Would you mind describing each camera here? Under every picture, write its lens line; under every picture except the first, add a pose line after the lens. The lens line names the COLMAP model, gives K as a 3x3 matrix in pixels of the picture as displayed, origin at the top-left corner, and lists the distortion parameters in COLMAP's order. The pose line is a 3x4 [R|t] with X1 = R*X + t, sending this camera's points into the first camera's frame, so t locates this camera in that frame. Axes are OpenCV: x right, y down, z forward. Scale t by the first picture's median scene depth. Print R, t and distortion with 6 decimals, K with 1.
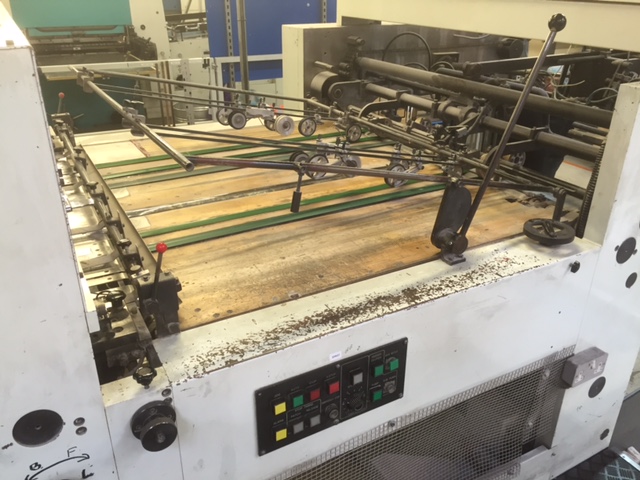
lens RADIAL K [[547.8, 0, 317.4], [0, 547.8, 238.7], [0, 0, 1]] dist [0.050323, -0.047454]
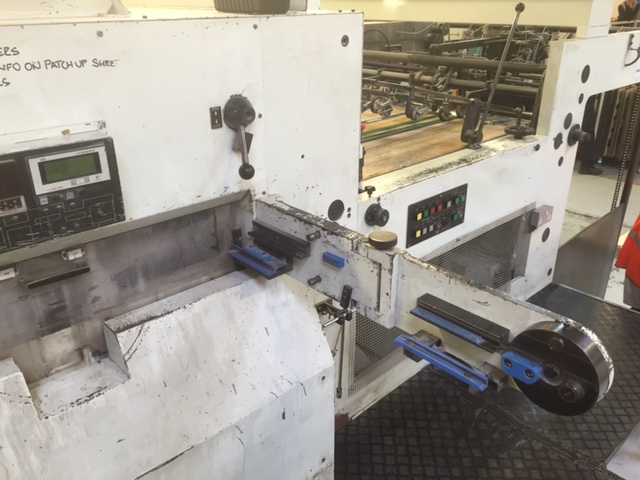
lens RADIAL K [[547.8, 0, 320.7], [0, 547.8, 239.6], [0, 0, 1]] dist [0.050323, -0.047454]
pose [[0.971209, -0.110469, 0.211068, -0.609955], [0.115784, 0.993190, -0.012953, 0.287719], [-0.208200, 0.037019, 0.977386, -0.563244]]
